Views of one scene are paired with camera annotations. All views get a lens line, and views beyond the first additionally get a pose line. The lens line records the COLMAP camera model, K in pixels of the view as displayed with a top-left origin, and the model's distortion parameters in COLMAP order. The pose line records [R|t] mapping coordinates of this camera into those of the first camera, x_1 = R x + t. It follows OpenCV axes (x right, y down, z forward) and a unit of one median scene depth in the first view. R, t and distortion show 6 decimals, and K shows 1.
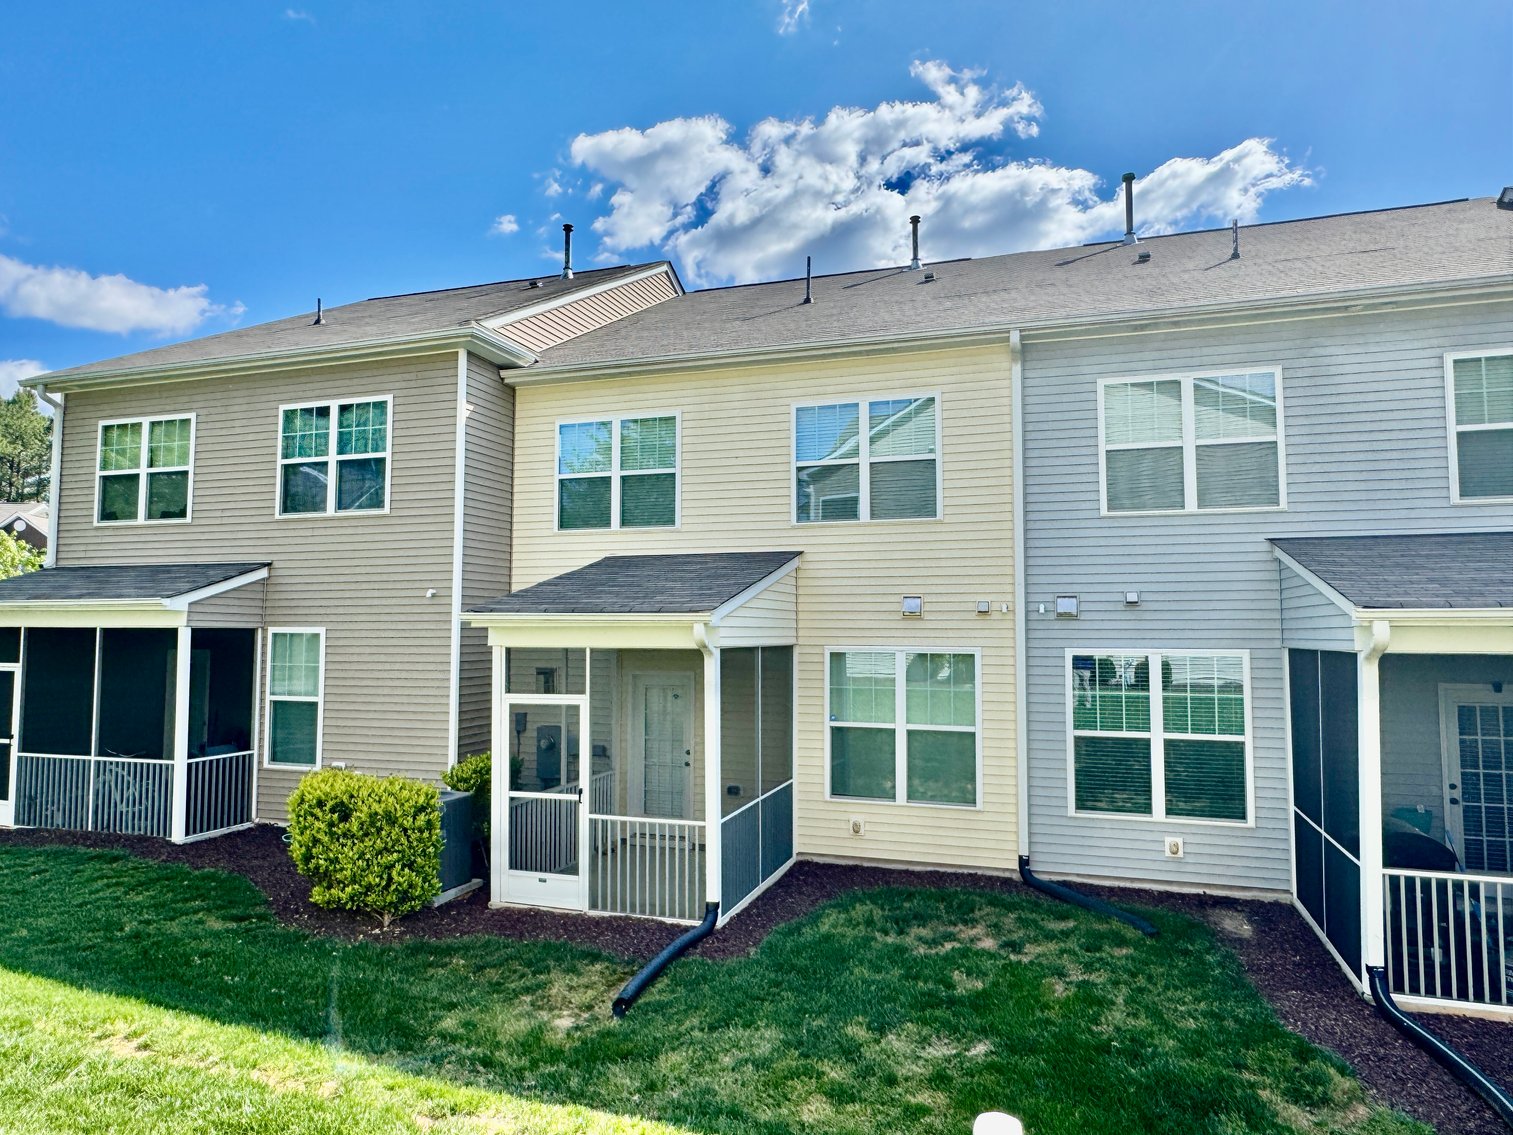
lens RADIAL K [[962.4, 0, 756.7], [0, 962.4, 576.6], [0, 0, 1]] dist [-0.046183, 0.060344]
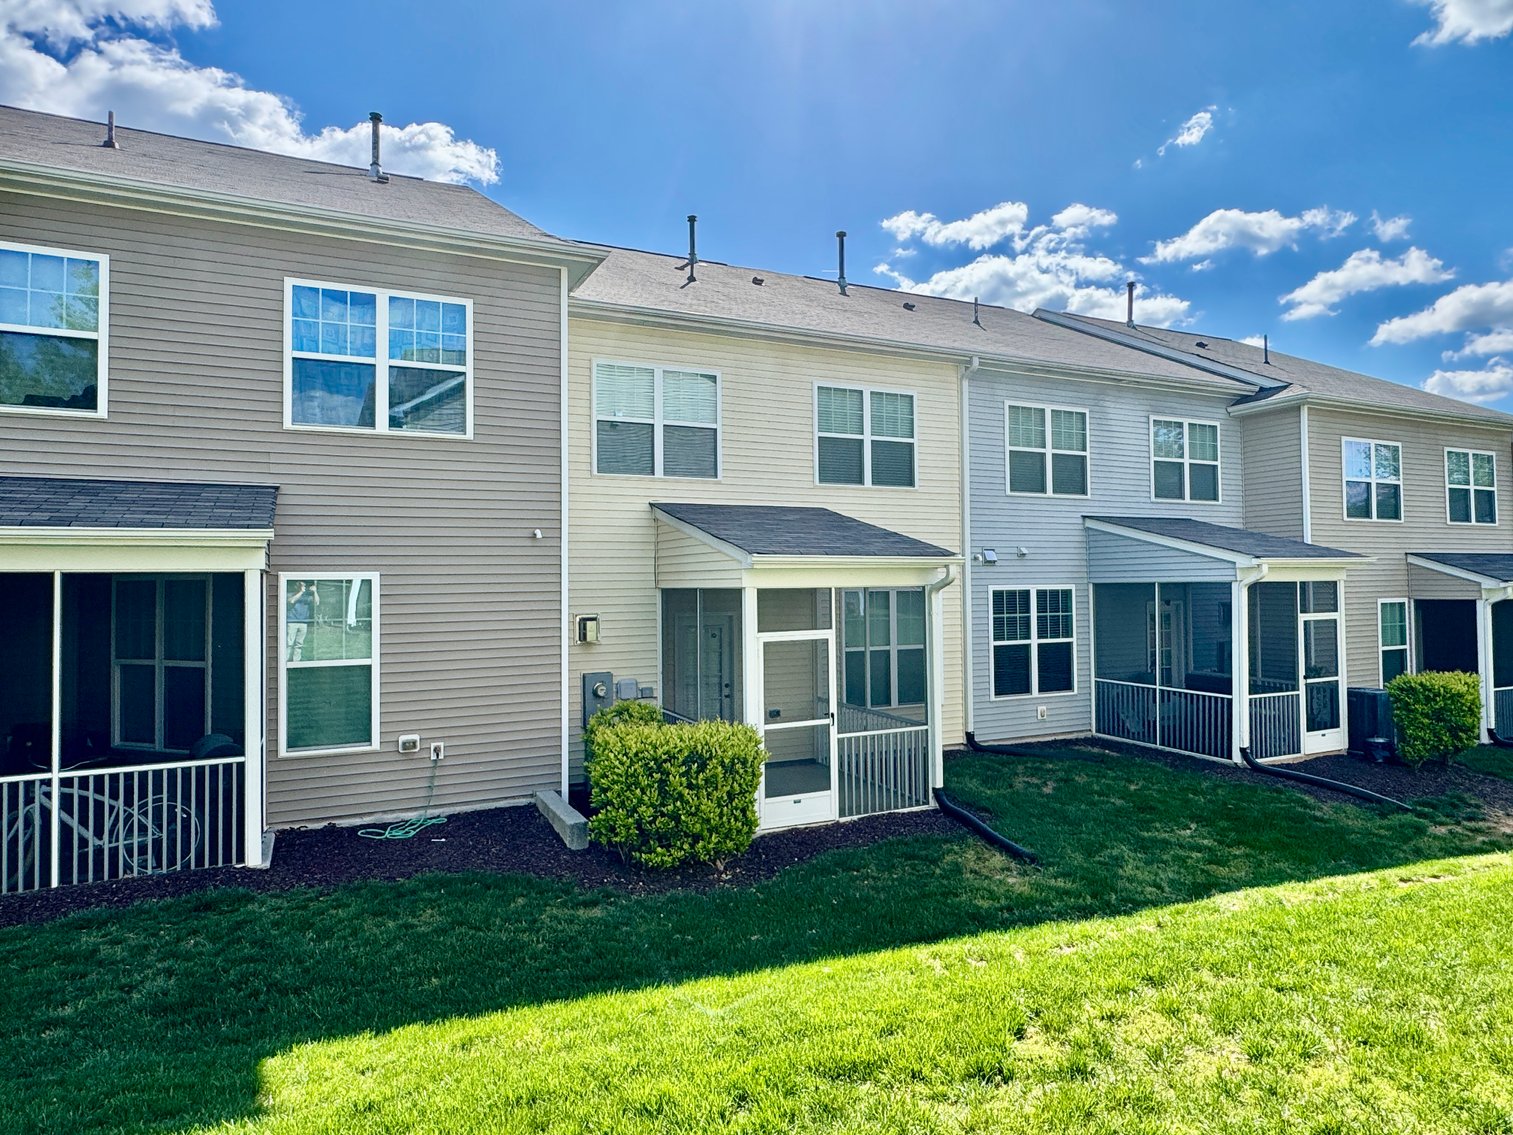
lens RADIAL K [[894.1, 0, 756.5], [0, 894.1, 567.5], [0, 0, 1]] dist [-0.002901, -0.000873]
pose [[0.722524, 0.001799, 0.691344, -0.875119], [-0.033599, 0.998906, 0.032515, 0.016292], [-0.690529, -0.046721, 0.721794, 0.276533]]
